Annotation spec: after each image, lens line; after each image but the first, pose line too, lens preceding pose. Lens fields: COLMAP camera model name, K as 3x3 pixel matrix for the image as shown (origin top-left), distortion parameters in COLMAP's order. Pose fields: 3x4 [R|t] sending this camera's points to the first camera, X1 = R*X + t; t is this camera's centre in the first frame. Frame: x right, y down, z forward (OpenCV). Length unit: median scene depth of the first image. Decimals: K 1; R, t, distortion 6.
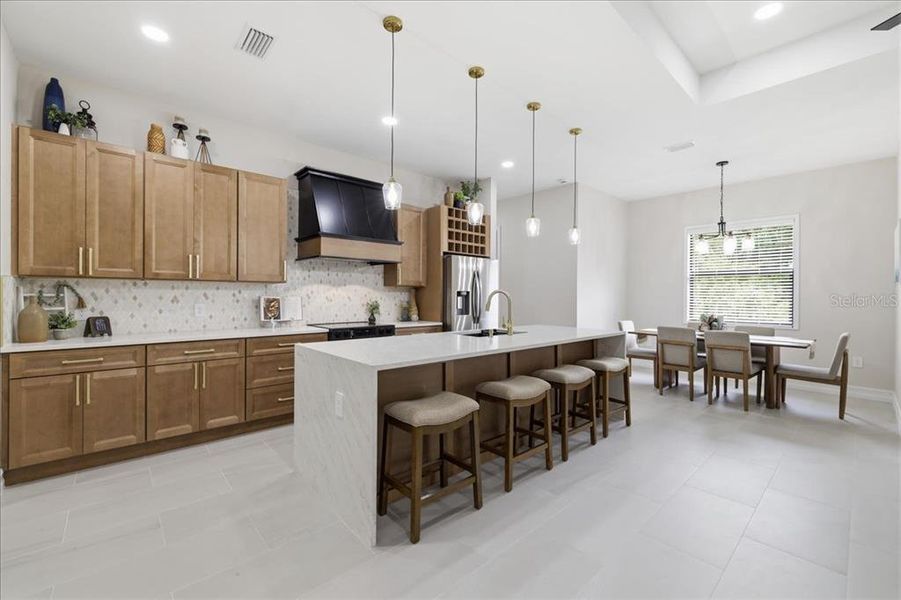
lens RADIAL K [[376.9, 0, 451.3], [0, 376.9, 297.7], [0, 0, 1]] dist [-0.003865, 0.000890]
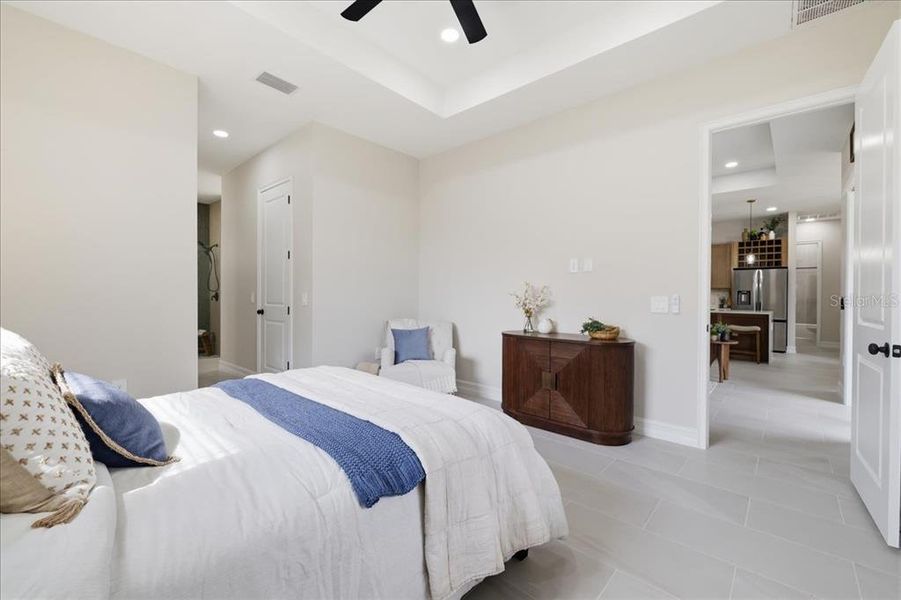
lens RADIAL K [[376.9, 0, 449.2], [0, 376.9, 297.6], [0, 0, 1]] dist [-0.003865, 0.000890]
pose [[0.099087, 0.002158, -0.995076, 2.012118], [-0.013878, 0.999903, 0.000787, 0.039213], [0.994982, 0.013732, 0.099108, -0.622815]]
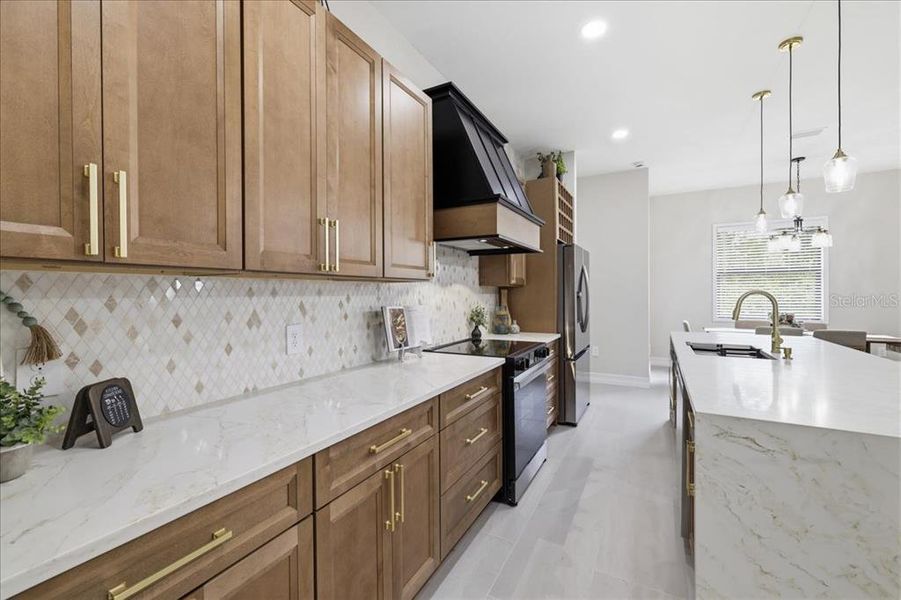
lens RADIAL K [[376.9, 0, 447.1], [0, 376.9, 296.0], [0, 0, 1]] dist [-0.003865, 0.000890]
pose [[0.947027, -0.014870, 0.320810, -0.593079], [0.014857, 0.999887, 0.002486, -0.018433], [-0.320811, 0.002412, 0.947140, 0.454795]]
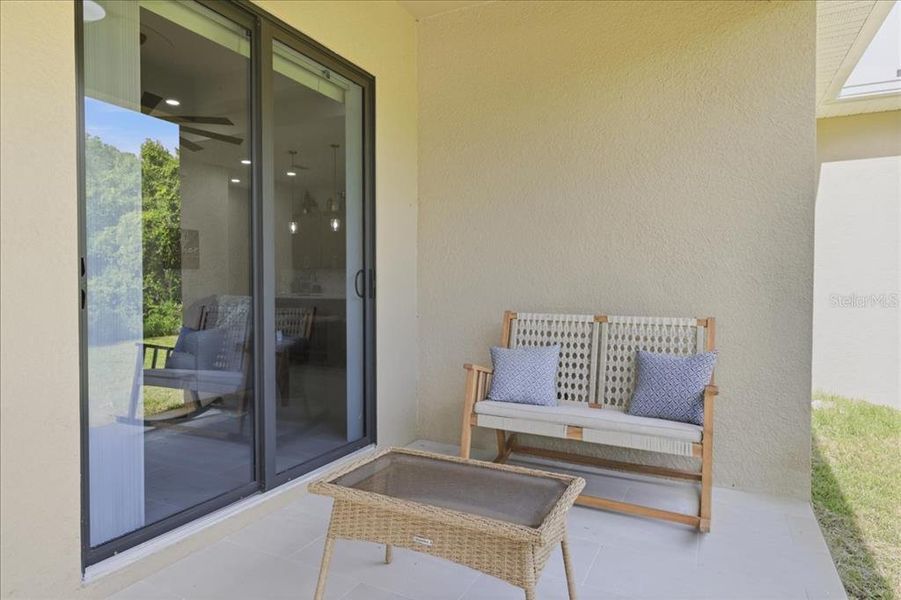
lens RADIAL K [[532.0, 0, 450.3], [0, 532.0, 294.1], [0, 0, 1]] dist [-0.004756, -0.000236]
pose [[0.363213, 0.006049, -0.931687, 1.971611], [-0.004989, 0.999977, 0.004547, 0.070596], [0.931693, 0.002997, 0.363235, 0.442766]]
